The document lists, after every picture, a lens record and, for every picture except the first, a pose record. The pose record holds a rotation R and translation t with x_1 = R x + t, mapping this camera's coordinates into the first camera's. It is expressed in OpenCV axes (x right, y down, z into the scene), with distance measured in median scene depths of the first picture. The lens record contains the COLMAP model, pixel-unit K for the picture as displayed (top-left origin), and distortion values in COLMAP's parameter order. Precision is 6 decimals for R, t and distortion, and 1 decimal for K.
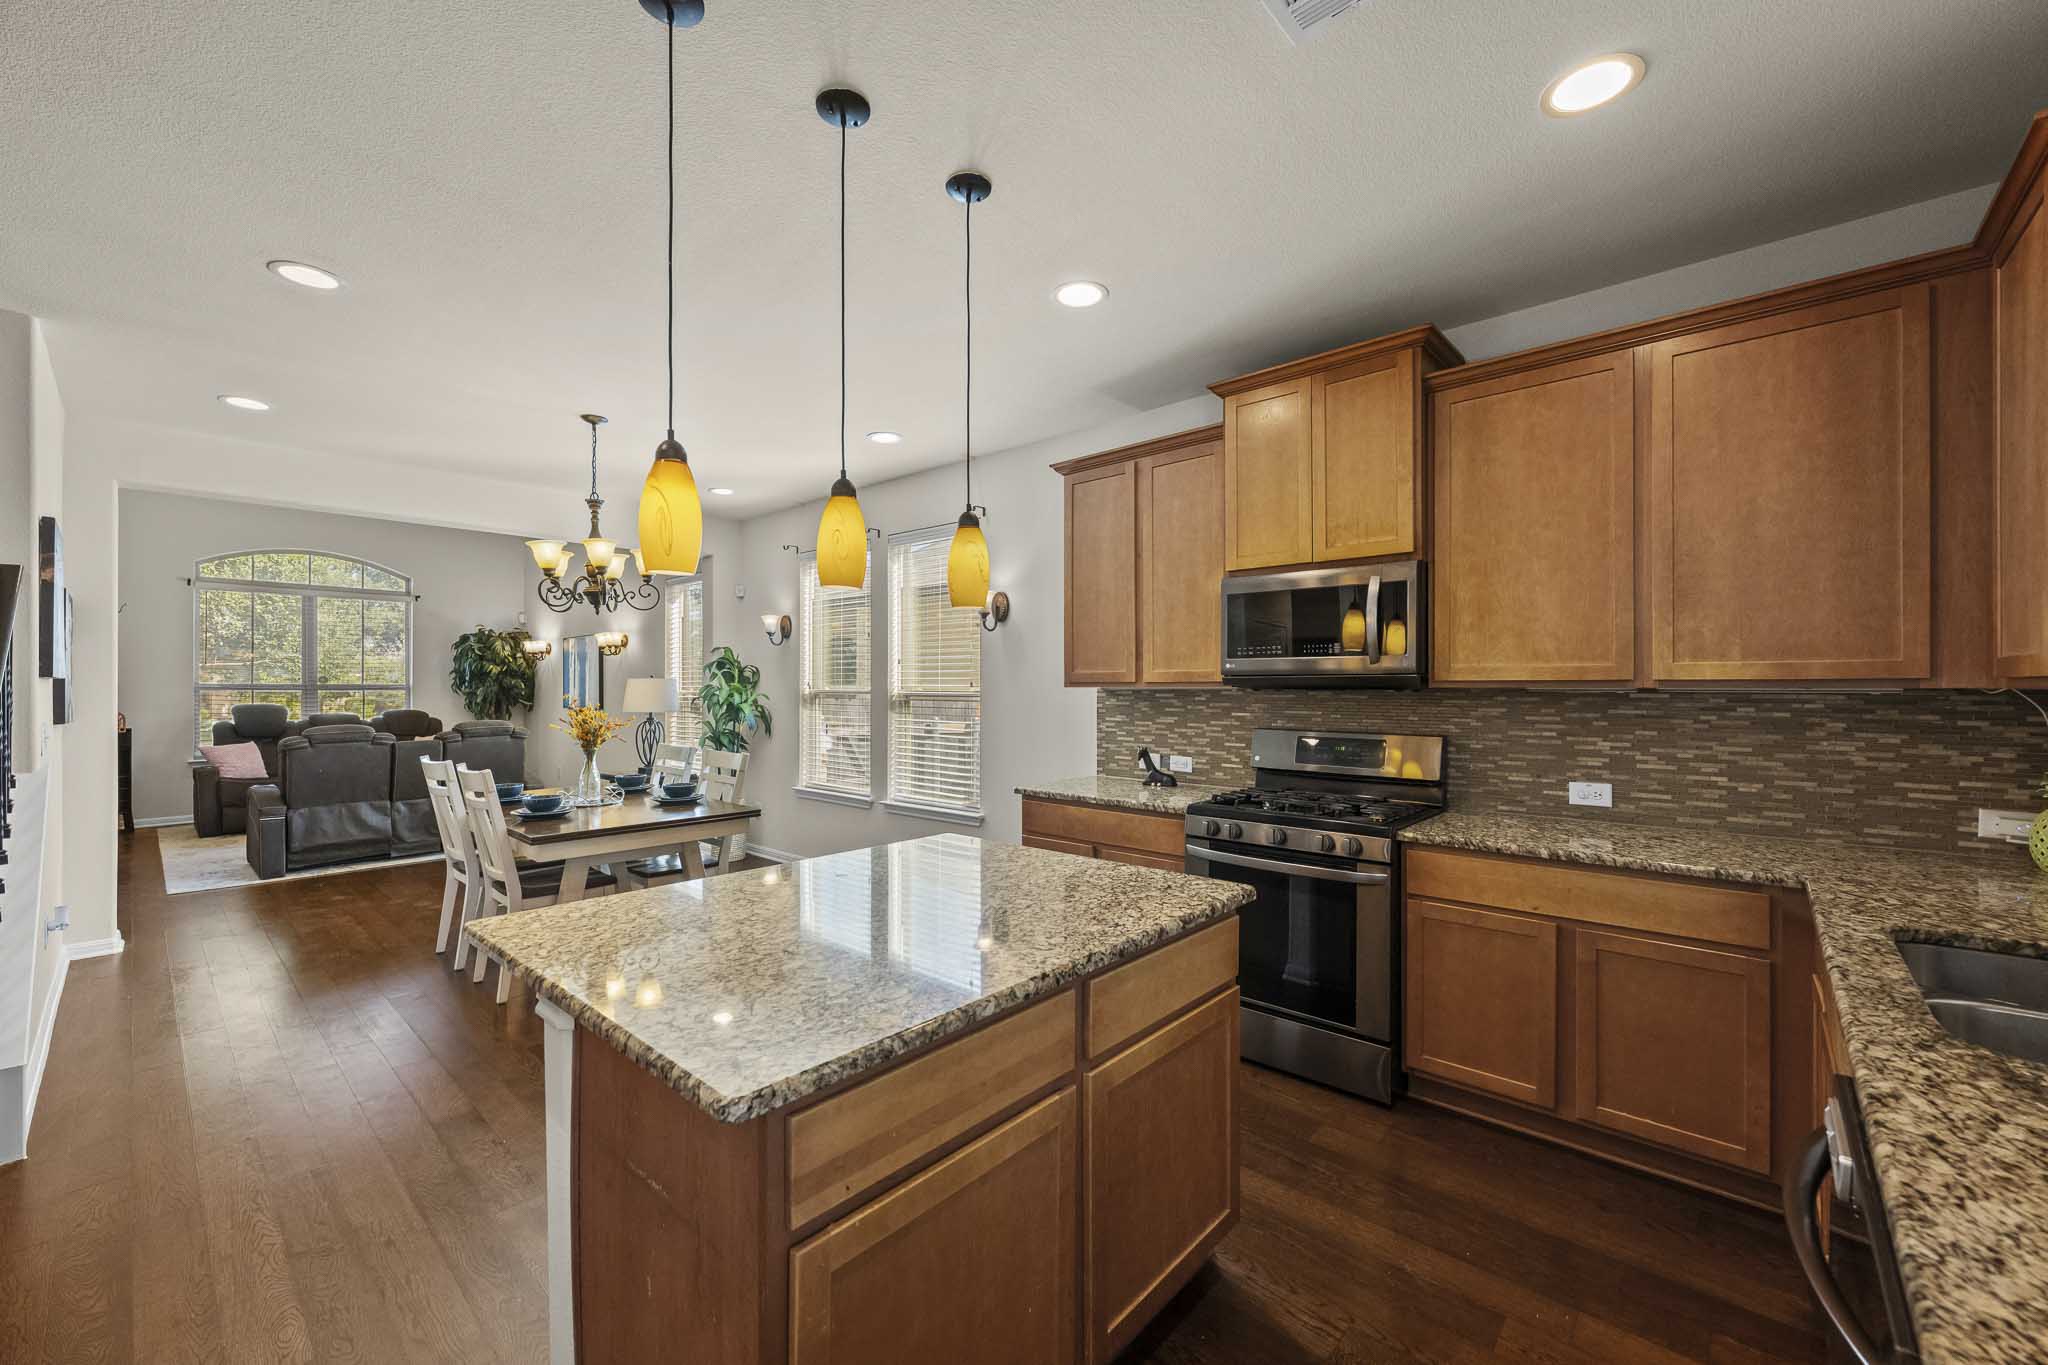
lens RADIAL K [[811.6, 0, 1024.7], [0, 811.6, 689.5], [0, 0, 1]] dist [0.001075, -0.000461]
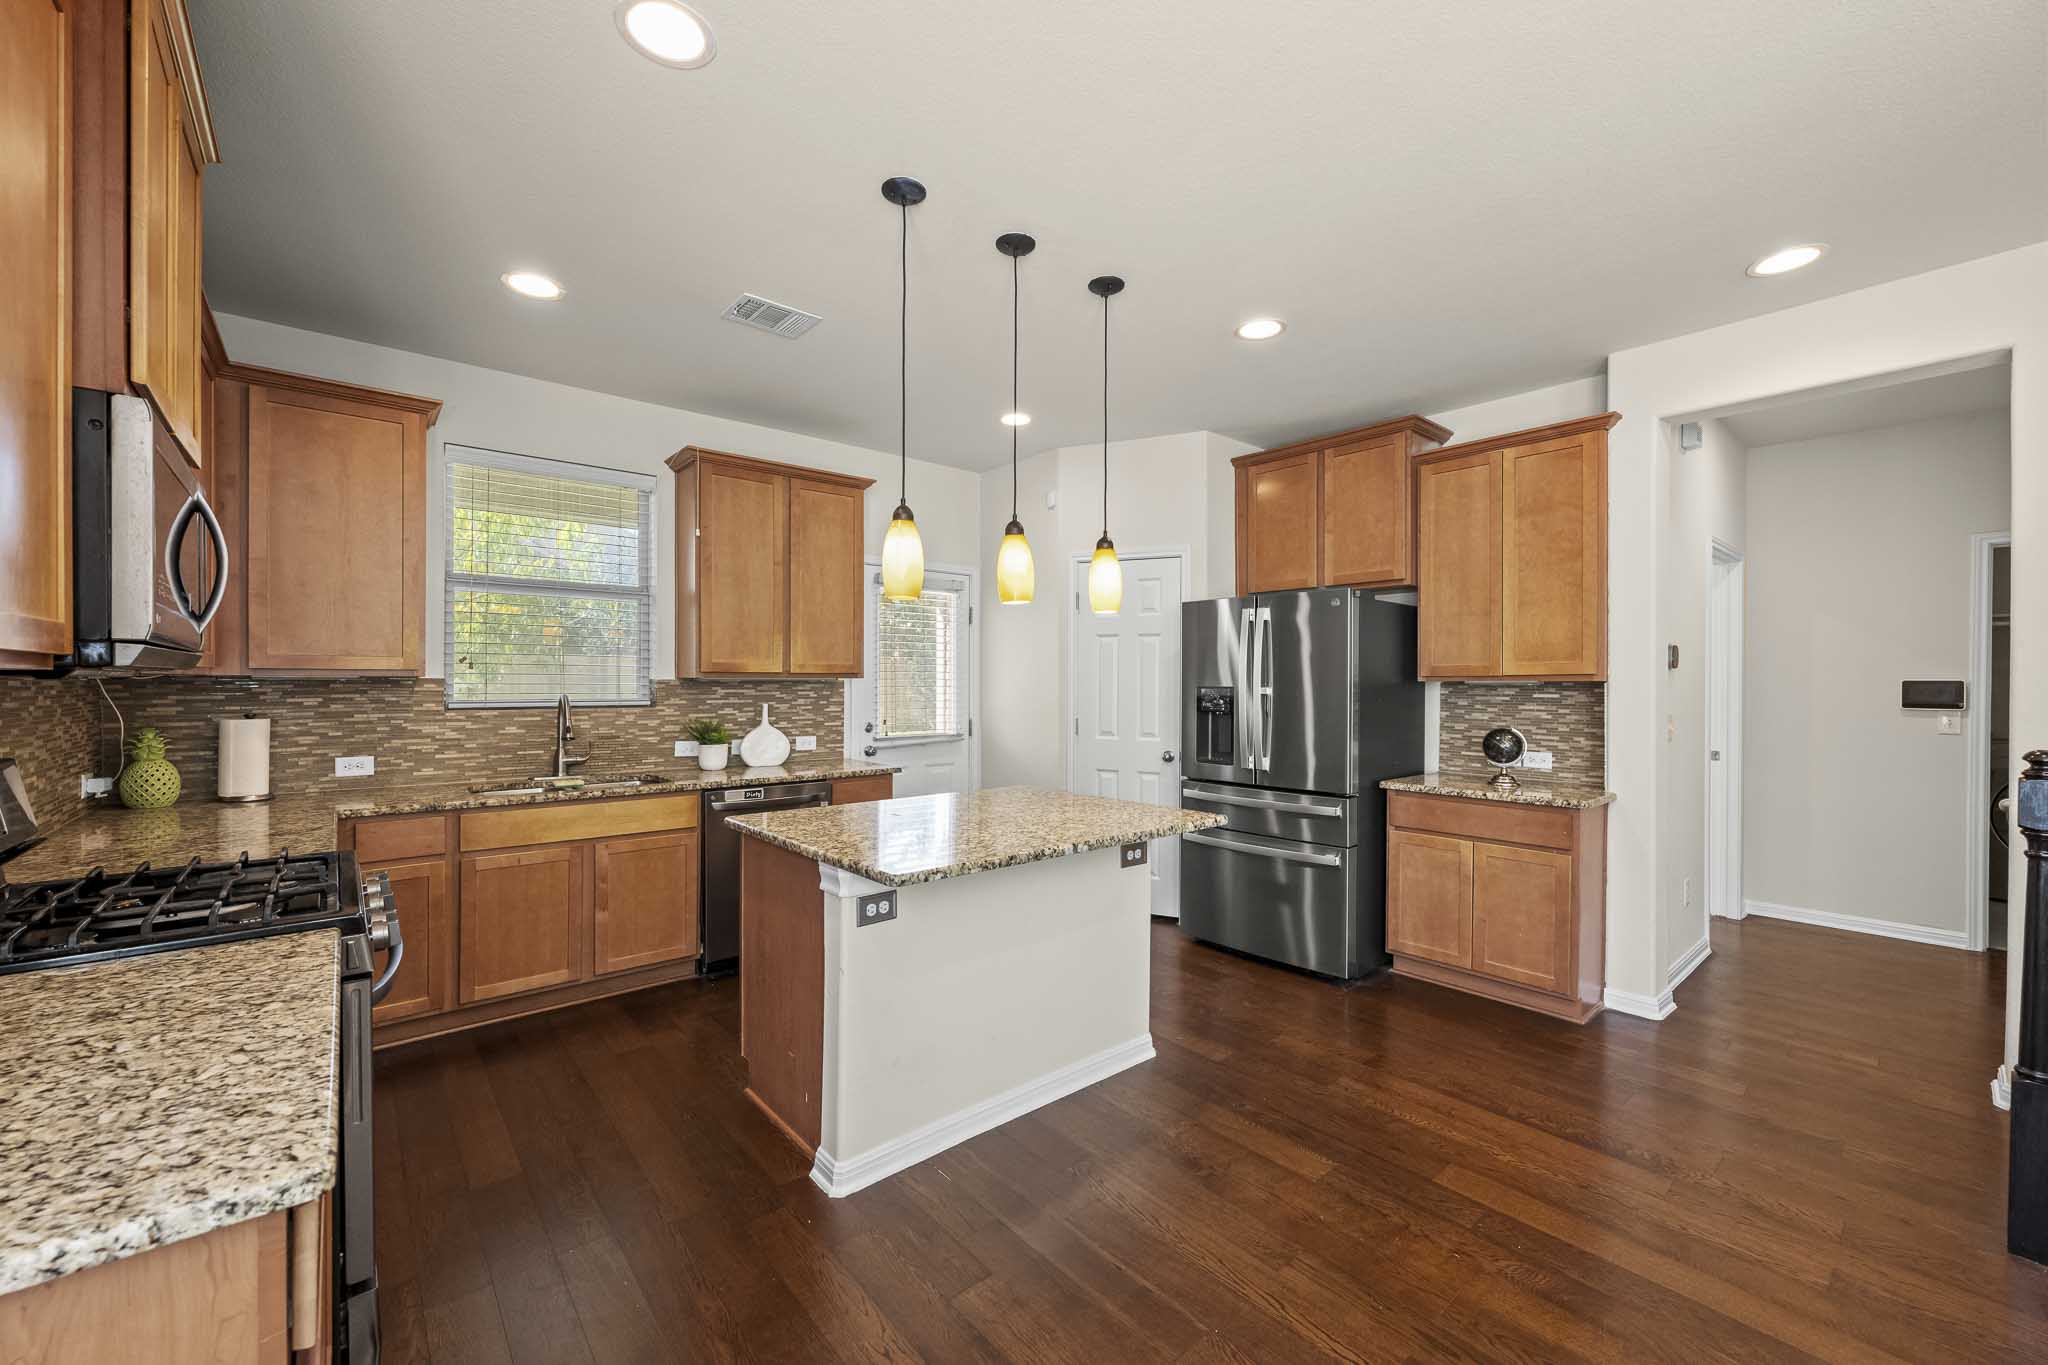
lens RADIAL K [[811.6, 0, 1025.5], [0, 811.6, 686.7], [0, 0, 1]] dist [0.001075, -0.000461]
pose [[-0.992310, -0.004545, 0.123693, -0.289825], [-0.003247, 0.999938, 0.010693, -0.000846], [-0.123734, 0.010209, -0.992263, 1.667842]]
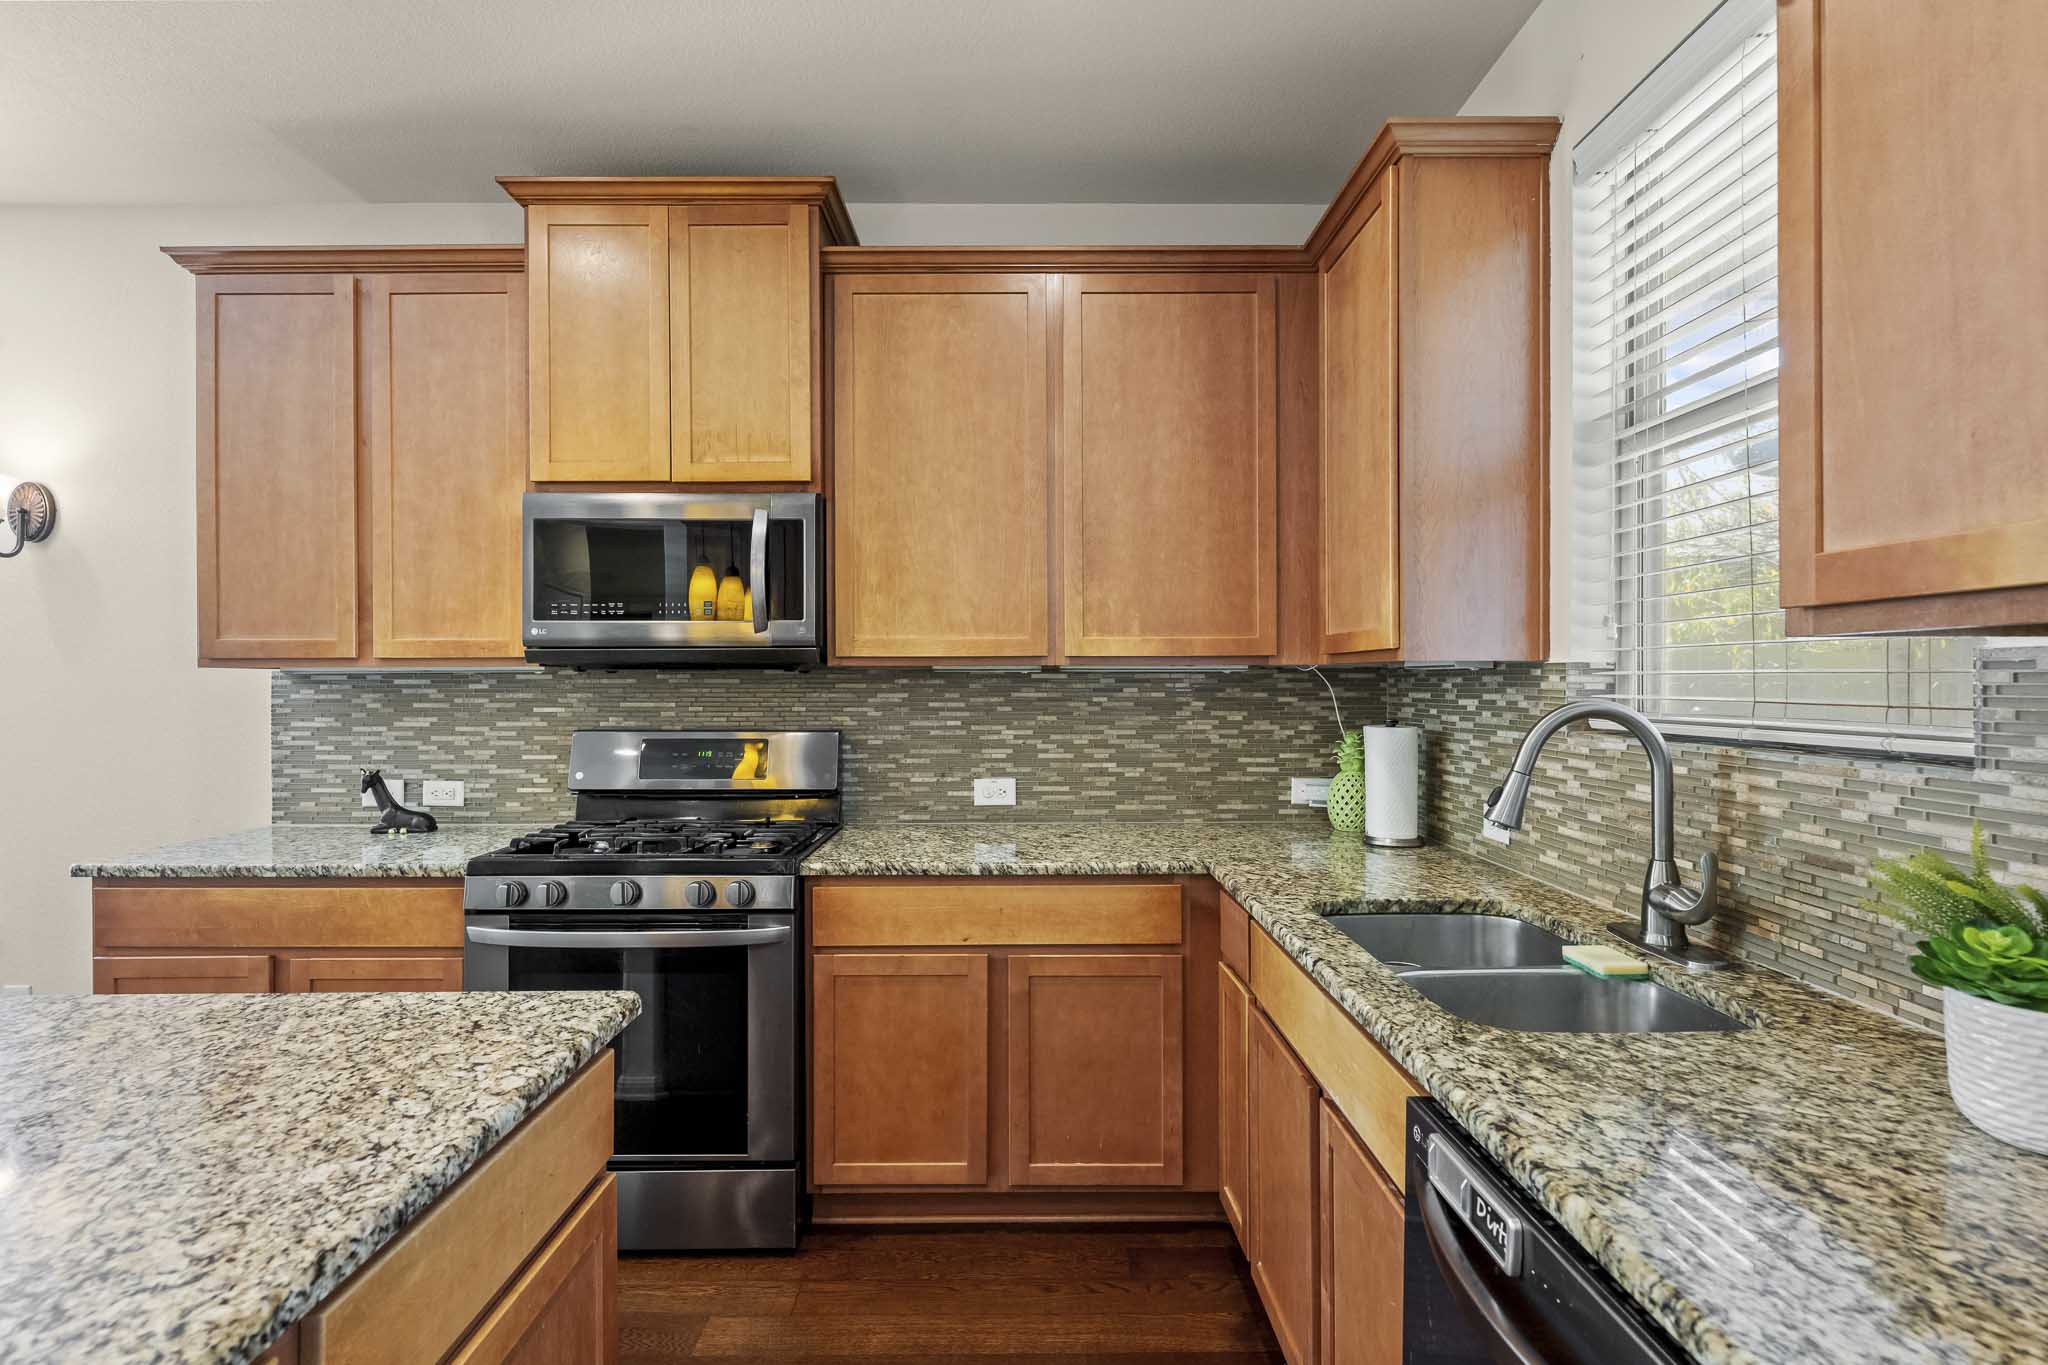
lens RADIAL K [[1018.2, 0, 1025.8], [0, 1018.2, 683.4], [0, 0, 1]] dist [-0.002482, 0.001741]
pose [[0.737507, -0.002639, 0.675334, -0.002848], [0.005091, 0.999986, -0.001652, 0.017446], [-0.675320, 0.004657, 0.737510, 0.196190]]
